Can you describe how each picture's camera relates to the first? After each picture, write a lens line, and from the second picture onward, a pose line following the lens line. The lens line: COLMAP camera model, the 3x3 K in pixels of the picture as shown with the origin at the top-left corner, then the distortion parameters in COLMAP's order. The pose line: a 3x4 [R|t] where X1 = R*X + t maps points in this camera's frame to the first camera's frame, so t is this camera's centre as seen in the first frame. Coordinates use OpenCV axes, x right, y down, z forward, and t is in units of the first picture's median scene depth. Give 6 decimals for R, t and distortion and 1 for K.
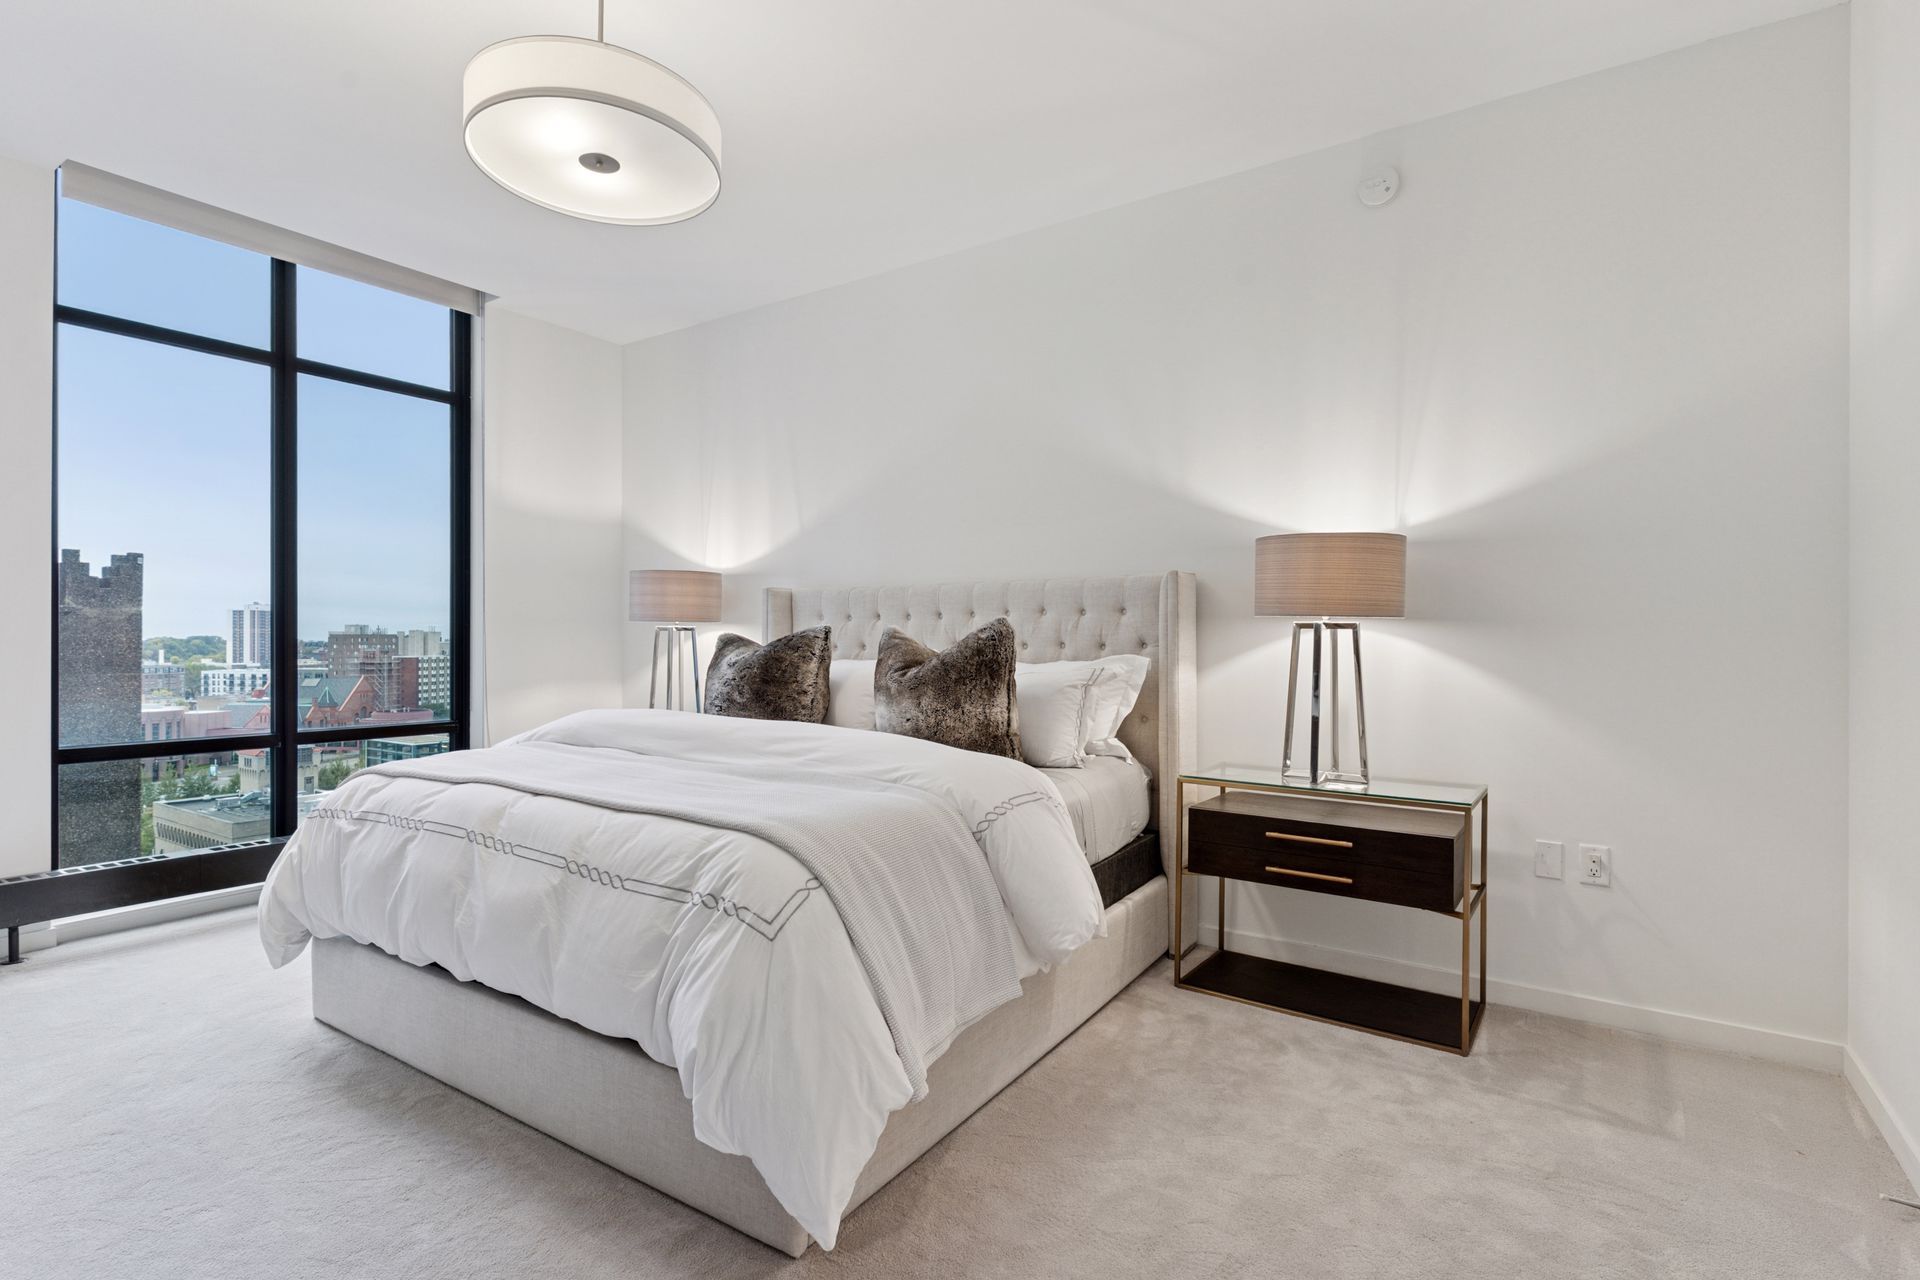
lens RADIAL K [[938.7, 0, 960.0], [0, 938.7, 640.0], [0, 0, 1]] dist [0.005995, 0.000276]
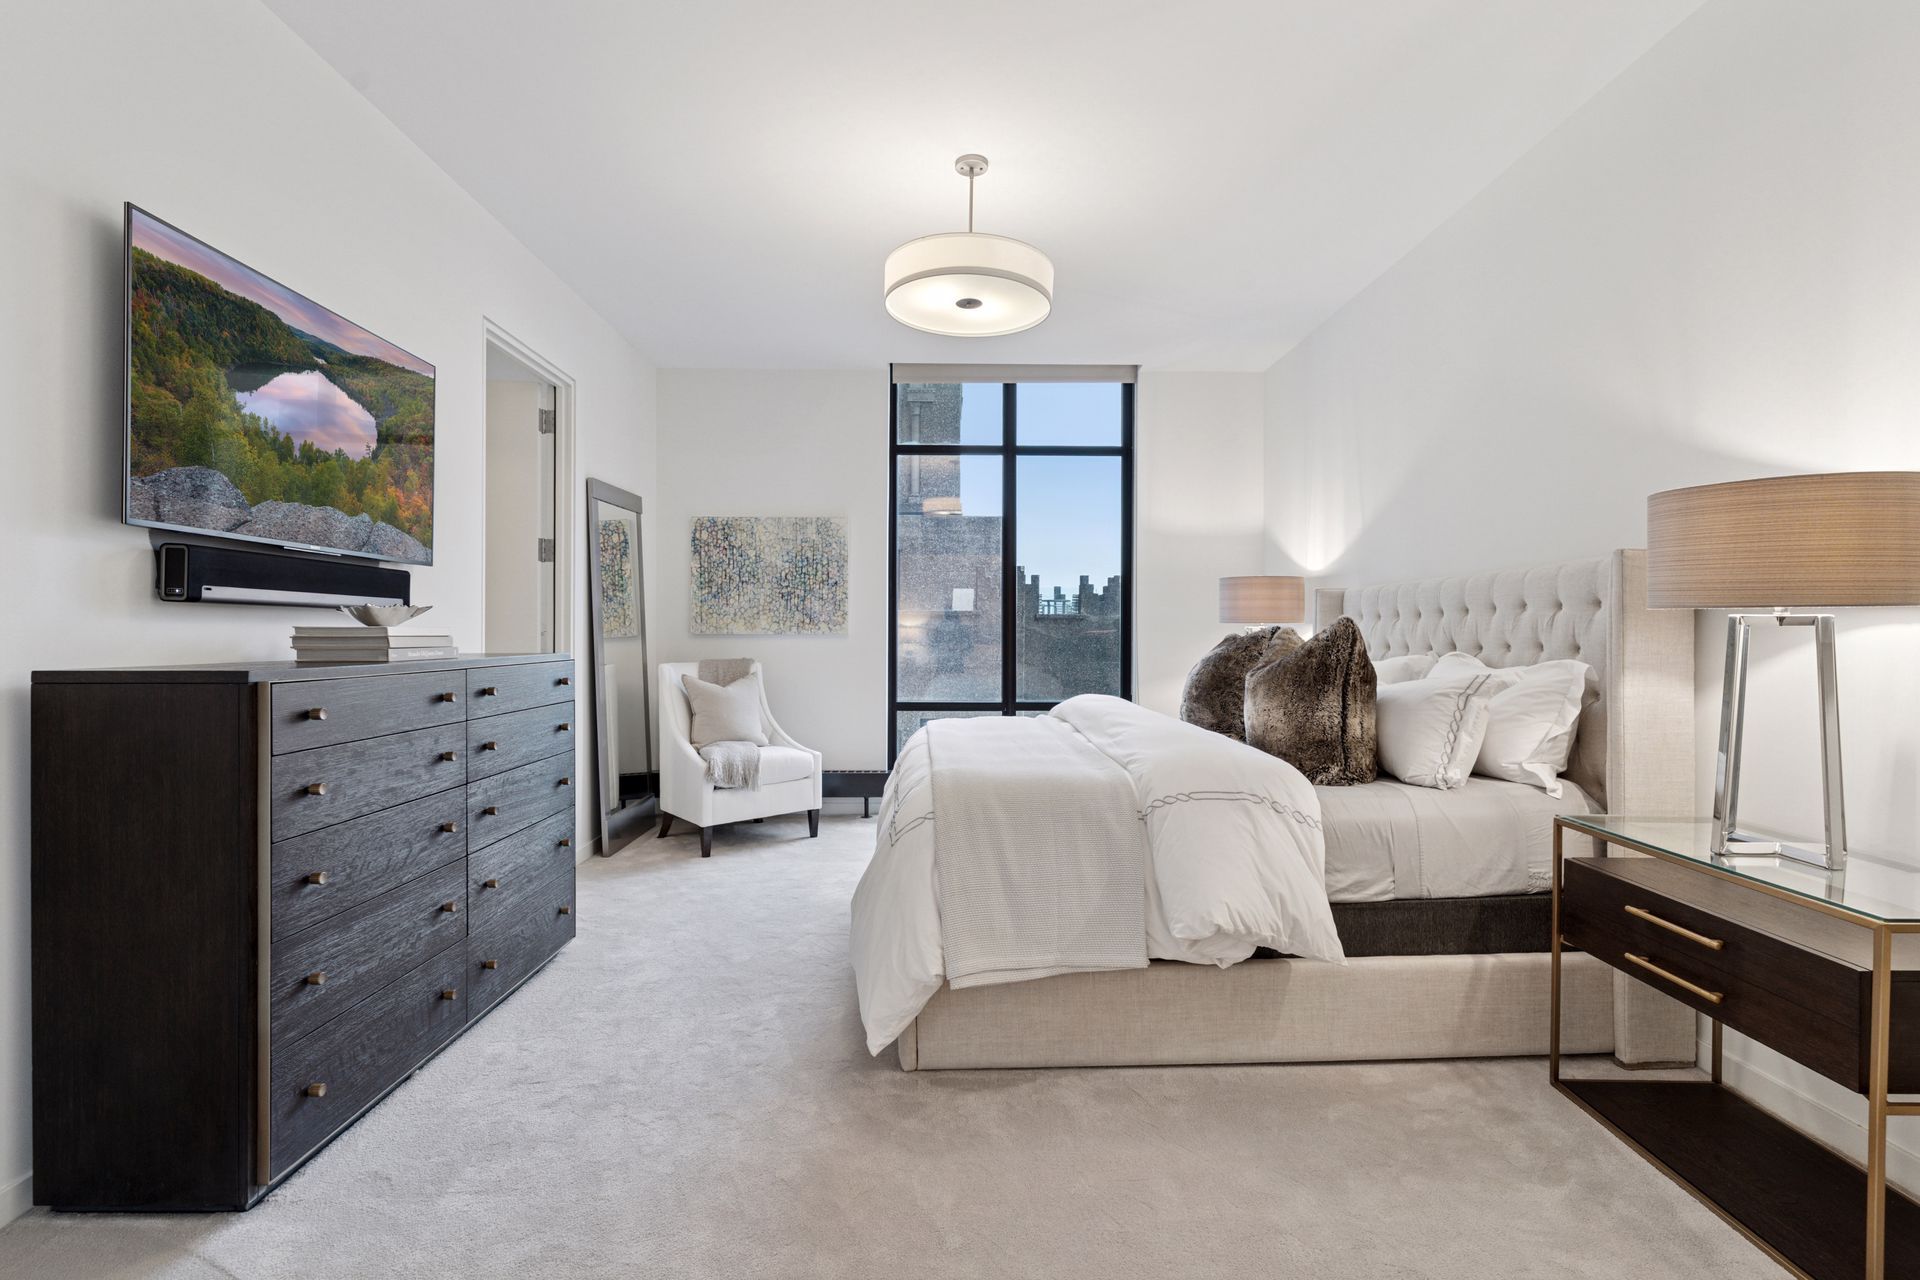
lens RADIAL K [[931.1, 0, 965.8], [0, 931.1, 625.5], [0, 0, 1]] dist [-0.000559, 0.000171]
pose [[0.568049, -0.009433, -0.822941, 0.547682], [-0.001798, 0.999918, -0.012702, -0.002699], [0.822993, 0.008695, 0.567985, 0.140867]]
